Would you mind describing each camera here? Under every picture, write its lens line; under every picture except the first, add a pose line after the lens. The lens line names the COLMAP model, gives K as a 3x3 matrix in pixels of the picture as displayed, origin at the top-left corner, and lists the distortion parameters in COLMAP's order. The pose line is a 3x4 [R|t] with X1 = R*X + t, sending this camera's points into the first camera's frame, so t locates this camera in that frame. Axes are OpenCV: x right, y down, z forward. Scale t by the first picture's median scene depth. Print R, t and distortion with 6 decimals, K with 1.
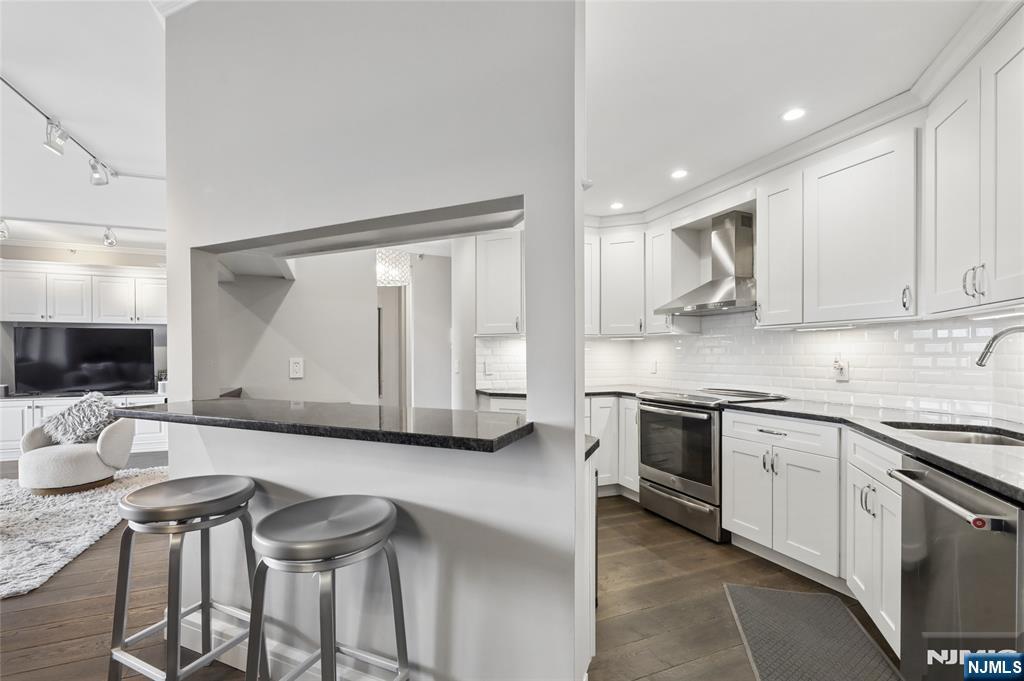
lens RADIAL K [[438.4, 0, 496.1], [0, 438.4, 358.6], [0, 0, 1]] dist [-0.000979, -0.000037]
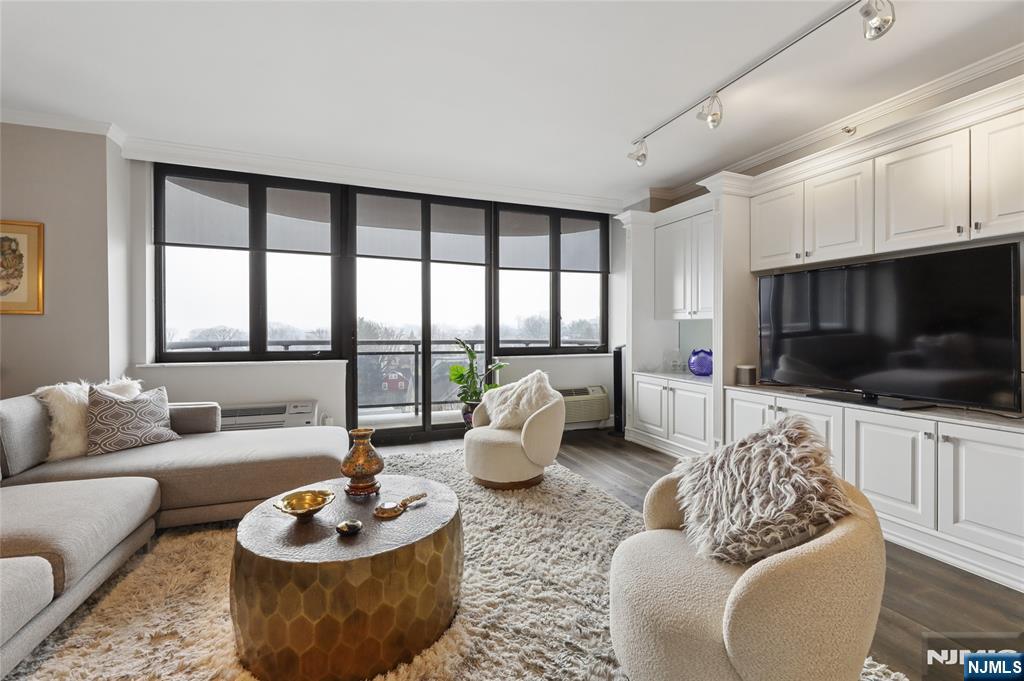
lens RADIAL K [[431.0, 0, 510.5], [0, 431.0, 333.1], [0, 0, 1]] dist [-0.001056, -0.000165]
pose [[-0.007080, 0.007307, -0.999948, -0.780302], [-0.005710, 0.999957, 0.007347, 0.011404], [0.999959, 0.005762, -0.007038, 1.069870]]
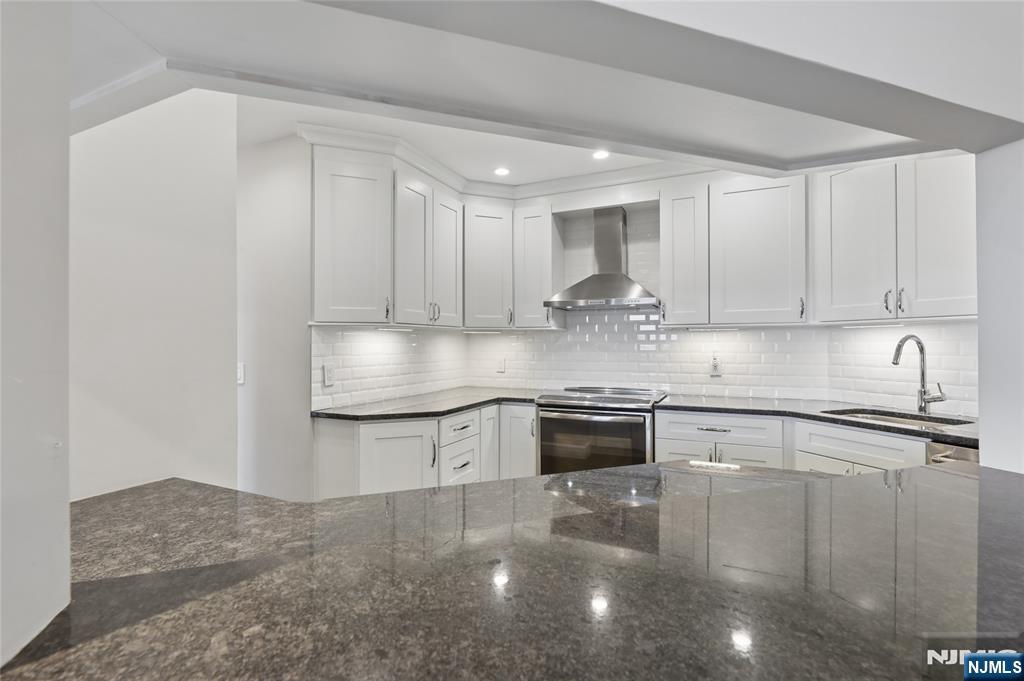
lens RADIAL K [[476.3, 0, 510.8], [0, 476.3, 340.6], [0, 0, 1]] dist [0.002291, -0.000038]
pose [[0.721057, 0.004035, 0.692864, -0.381016], [0.006098, 0.999907, -0.012169, -0.023758], [-0.692849, 0.013000, 0.720965, 0.402928]]
